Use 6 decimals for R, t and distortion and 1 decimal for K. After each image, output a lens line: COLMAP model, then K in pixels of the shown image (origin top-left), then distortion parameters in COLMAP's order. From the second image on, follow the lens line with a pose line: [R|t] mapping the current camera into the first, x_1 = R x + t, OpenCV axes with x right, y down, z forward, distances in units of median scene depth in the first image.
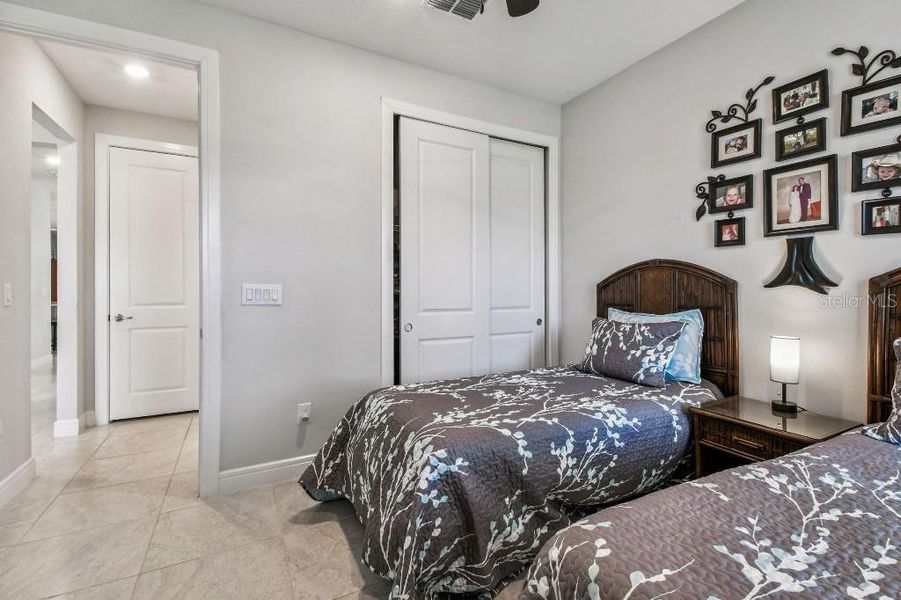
lens RADIAL K [[394.6, 0, 447.1], [0, 394.6, 285.4], [0, 0, 1]] dist [-0.000421, -0.000096]
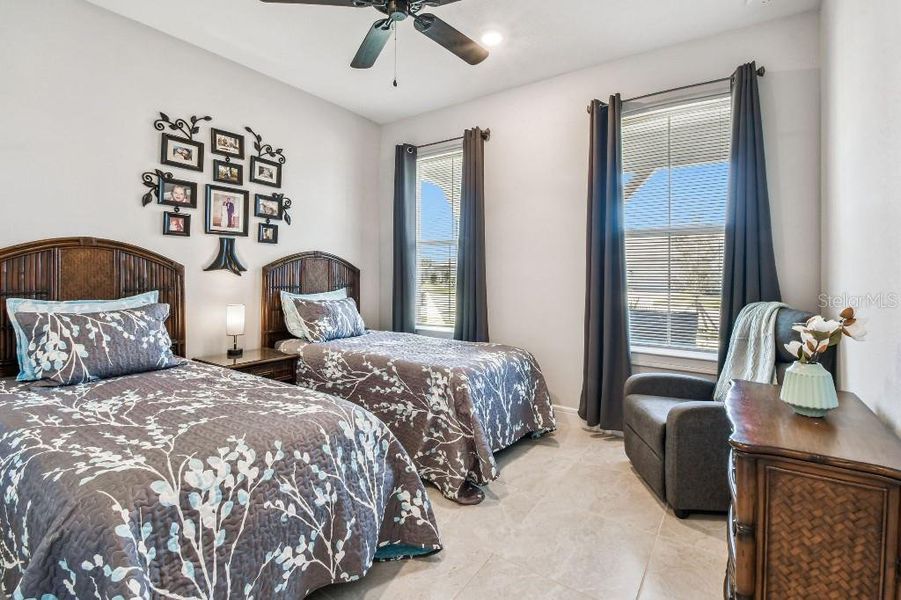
lens RADIAL K [[453.3, 0, 450.5], [0, 453.3, 300.0], [0, 0, 1]] dist [0.000031, -0.000274]
pose [[-0.440364, -0.014815, 0.897697, -0.952214], [0.012658, 0.999662, 0.022707, 0.079483], [-0.897730, 0.021363, -0.440028, 0.939220]]
